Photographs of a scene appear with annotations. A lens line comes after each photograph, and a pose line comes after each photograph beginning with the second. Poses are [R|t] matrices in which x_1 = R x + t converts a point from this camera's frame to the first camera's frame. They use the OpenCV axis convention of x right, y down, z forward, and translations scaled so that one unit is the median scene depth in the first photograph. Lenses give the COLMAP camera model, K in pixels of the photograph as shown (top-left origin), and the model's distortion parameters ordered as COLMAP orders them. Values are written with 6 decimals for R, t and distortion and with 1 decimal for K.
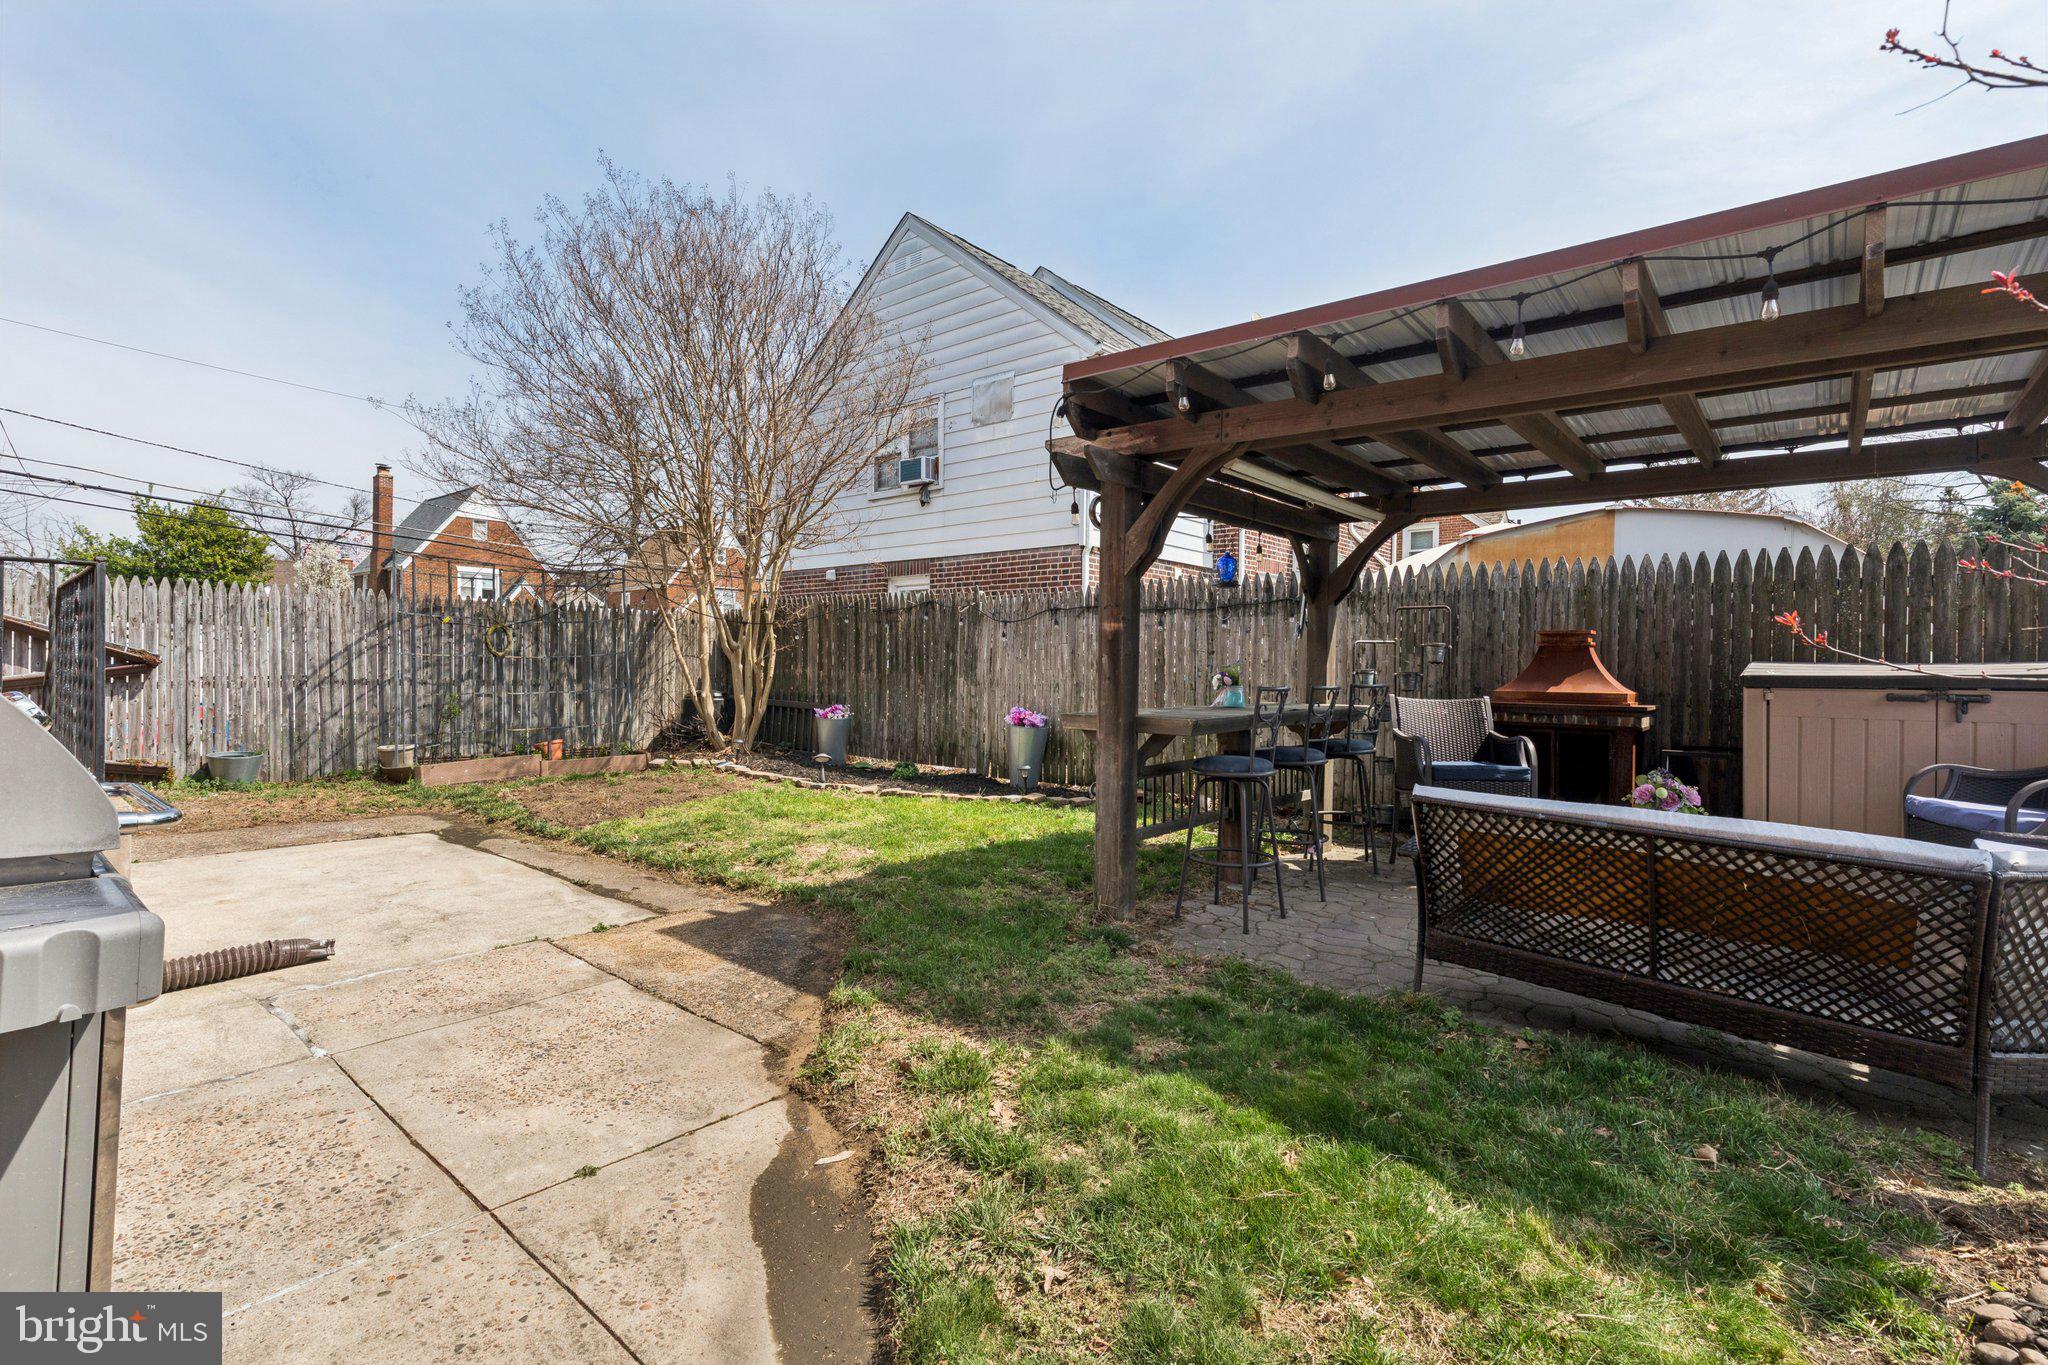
lens RADIAL K [[940.9, 0, 1024.0], [0, 940.9, 682.5], [0, 0, 1]] dist [0.044209, 0.000060]
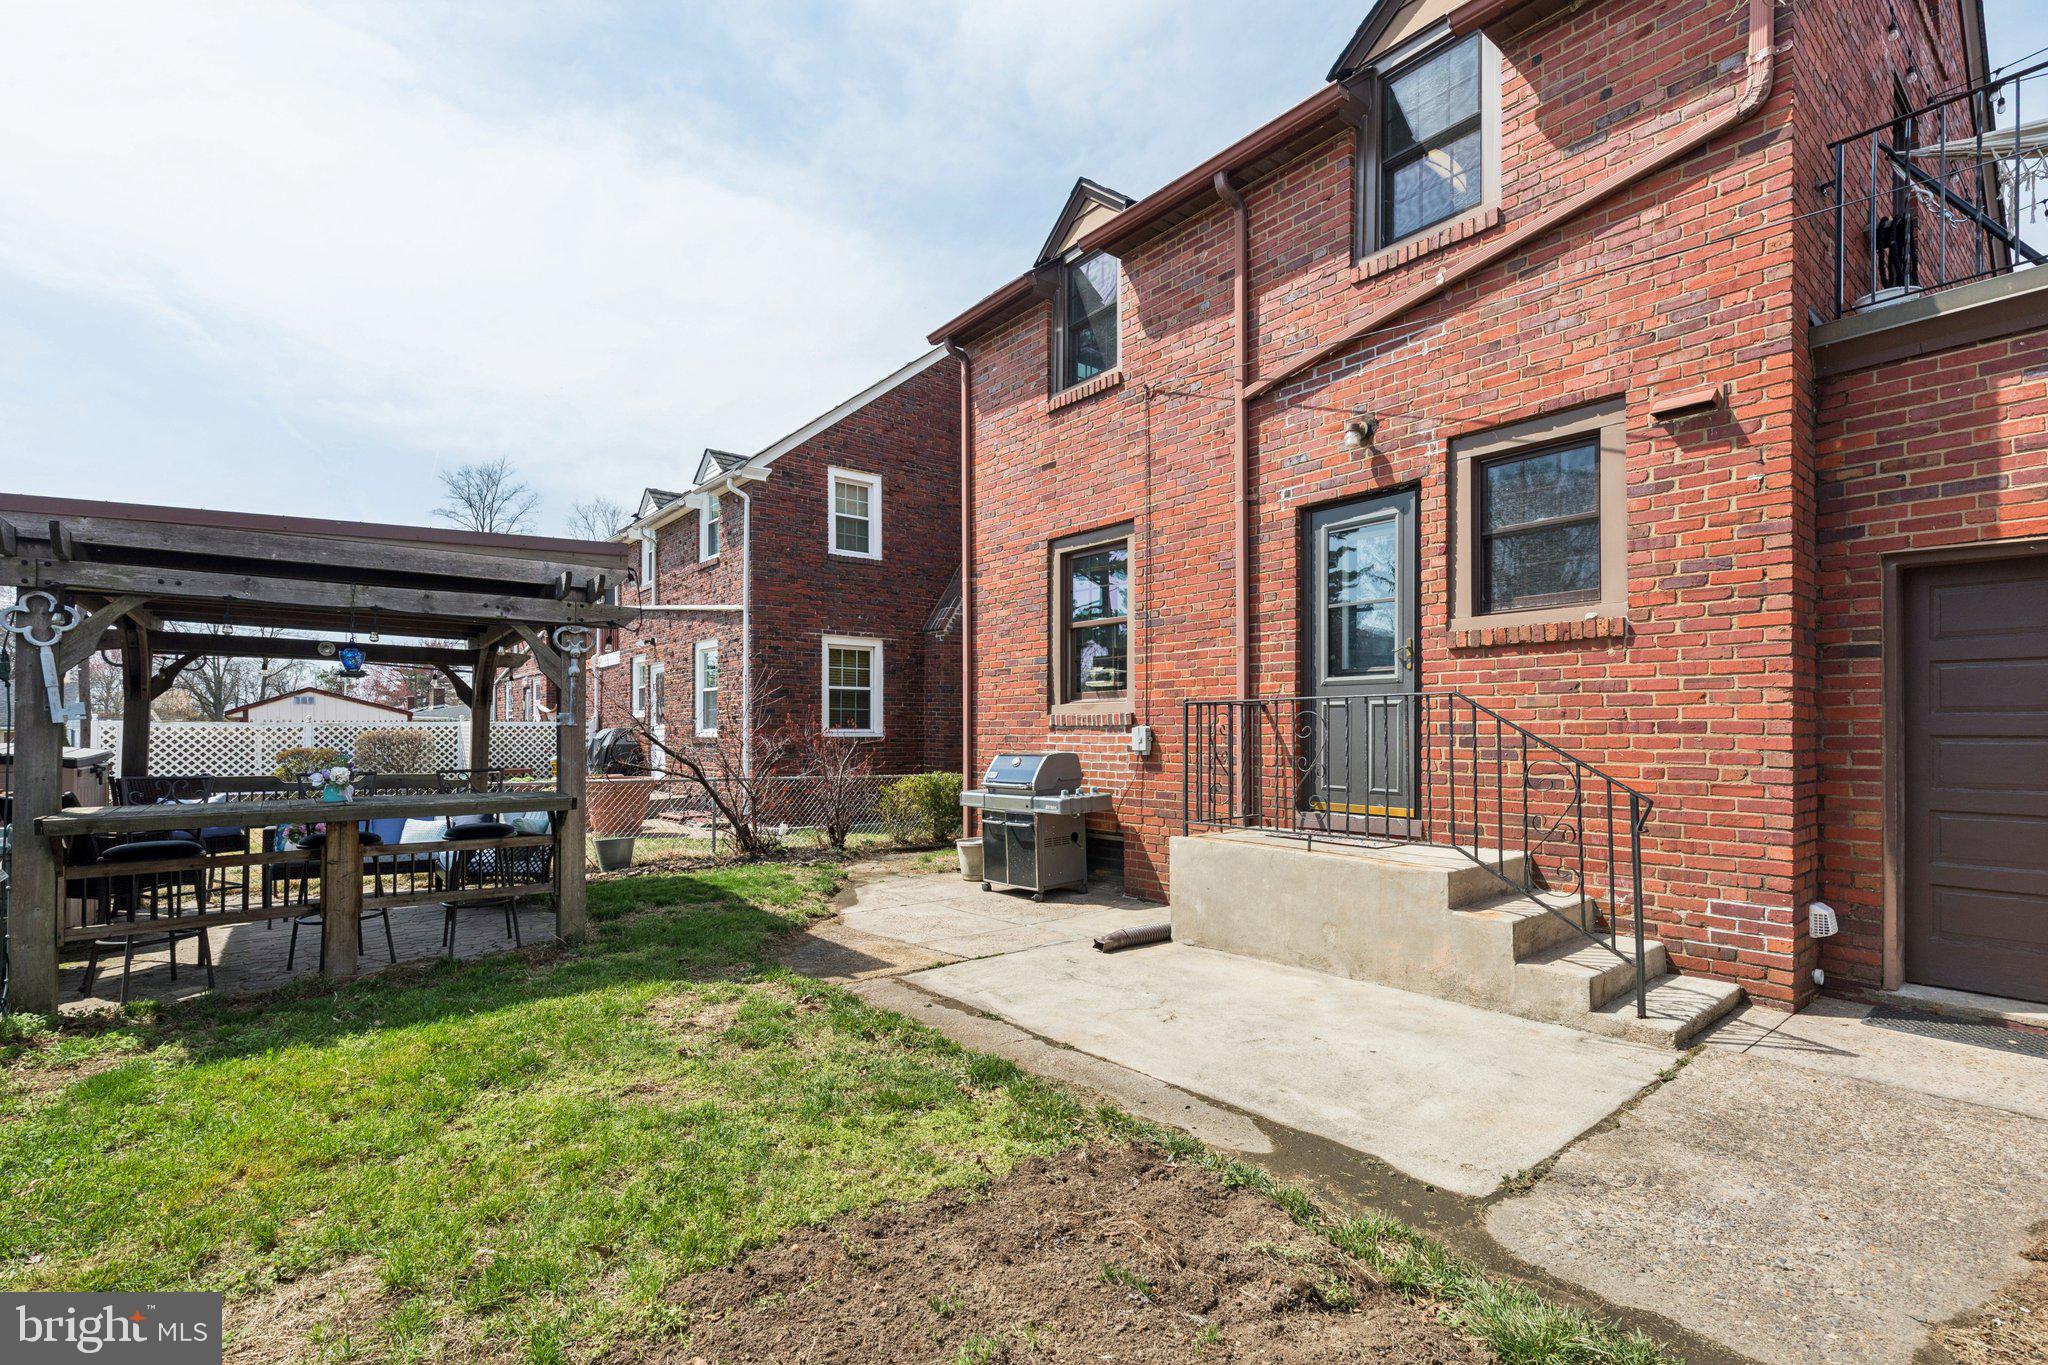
lens RADIAL K [[933.2, 0, 1028.7], [0, 933.2, 720.4], [0, 0, 1]] dist [0.002512, 0.000014]
pose [[-0.981734, -0.004988, 0.190194, -0.406046], [-0.003964, 0.999976, 0.005764, -0.039821], [-0.190218, 0.004905, -0.981730, 1.117256]]
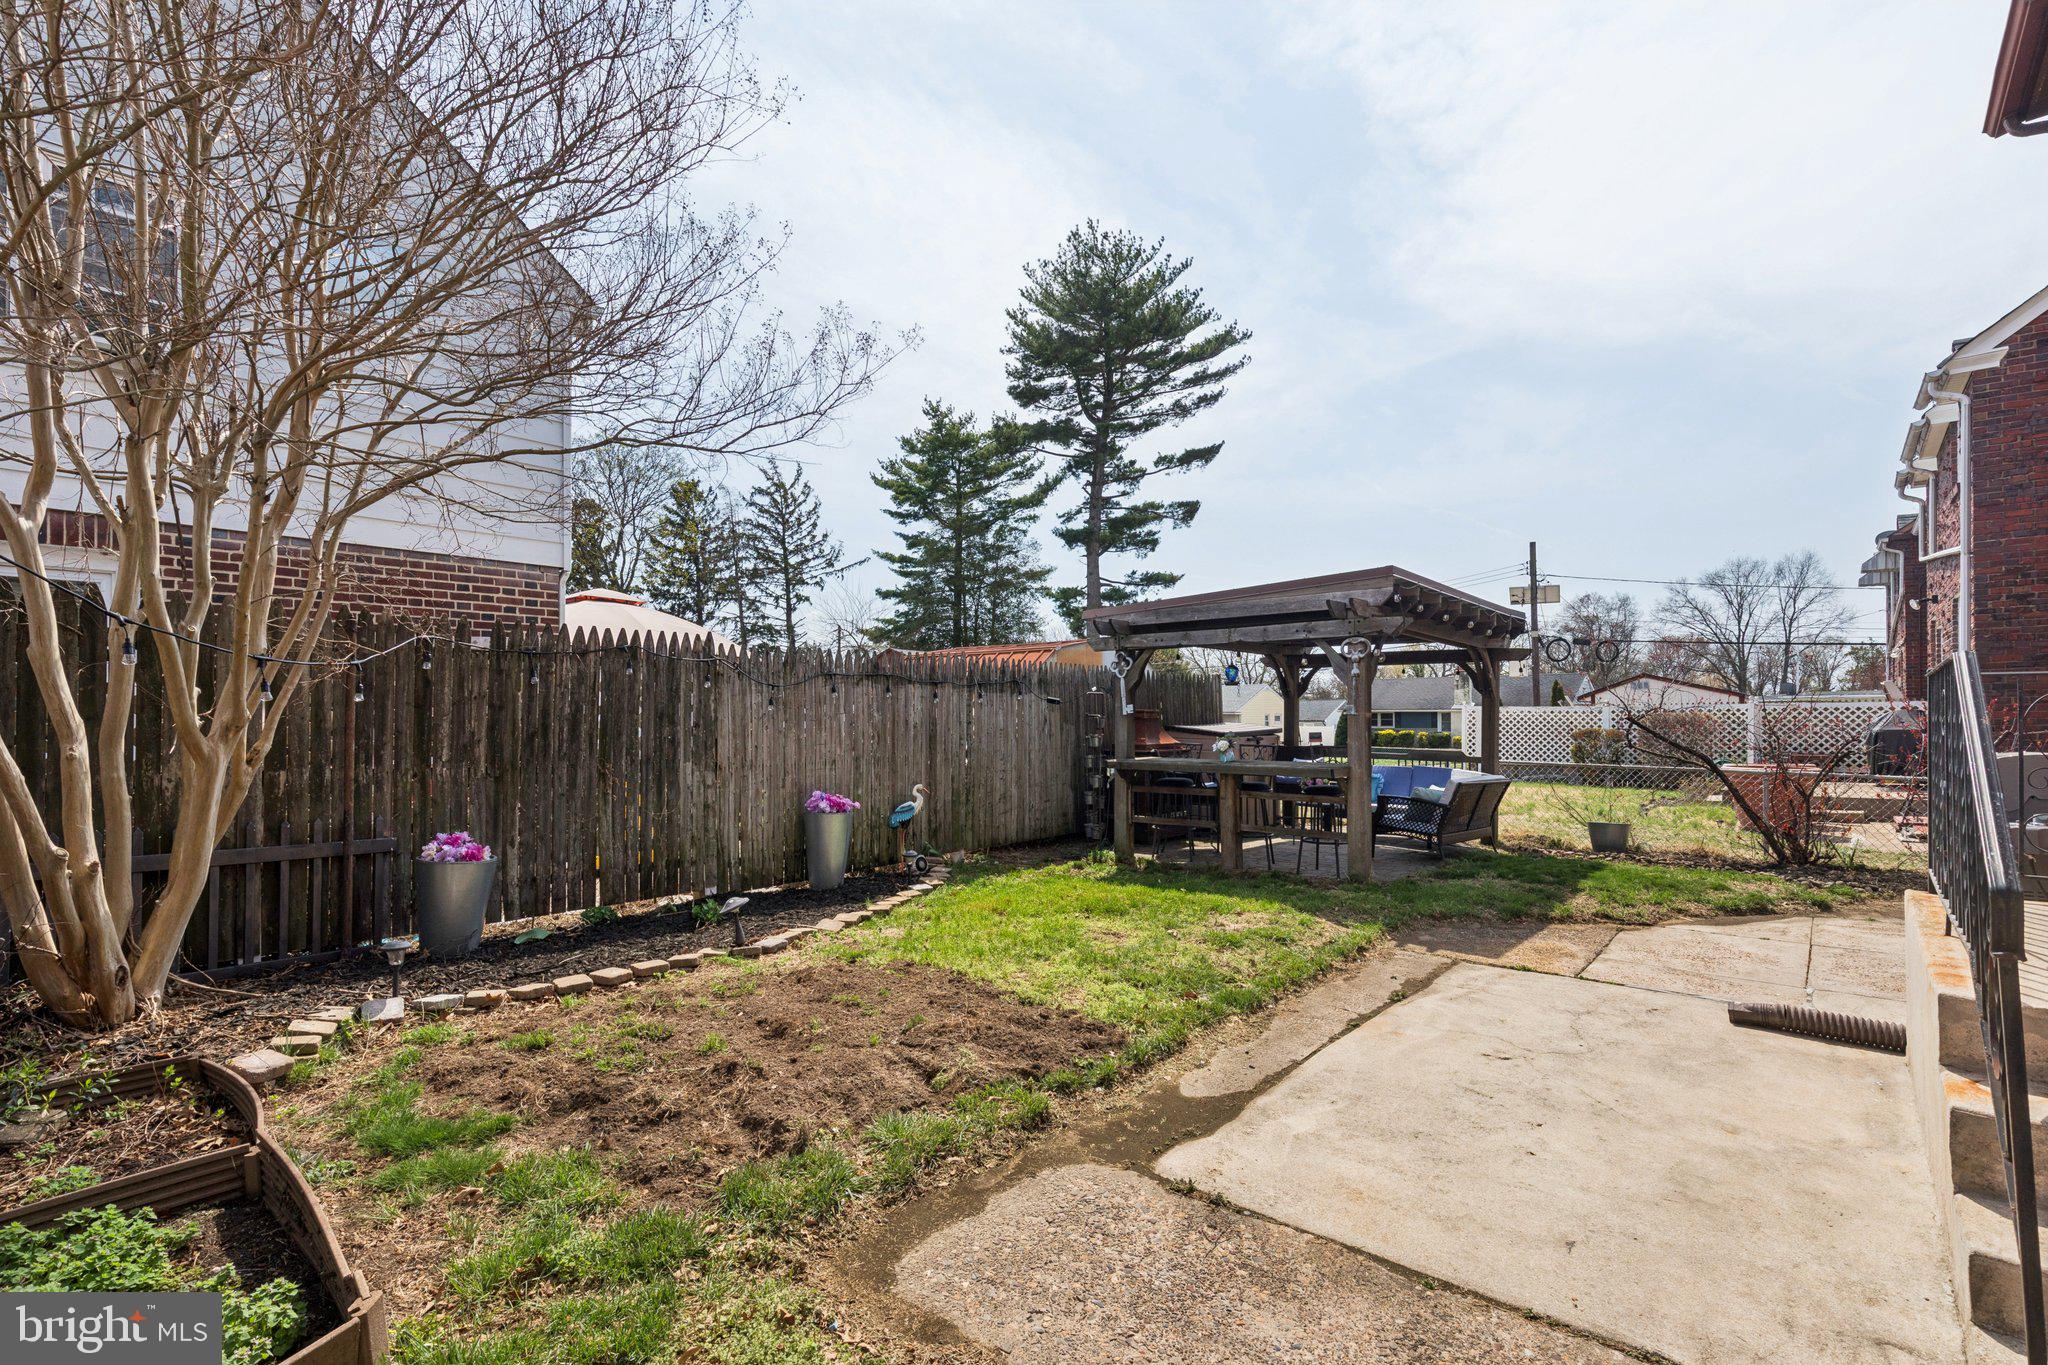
lens RADIAL K [[933.2, 0, 1028.7], [0, 933.2, 720.4], [0, 0, 1]] dist [0.002512, 0.000014]
pose [[0.008264, -0.014954, 0.999854, -0.828611], [0.020348, 0.999684, 0.014783, -0.044732], [-0.999759, 0.020223, 0.008566, 0.817999]]
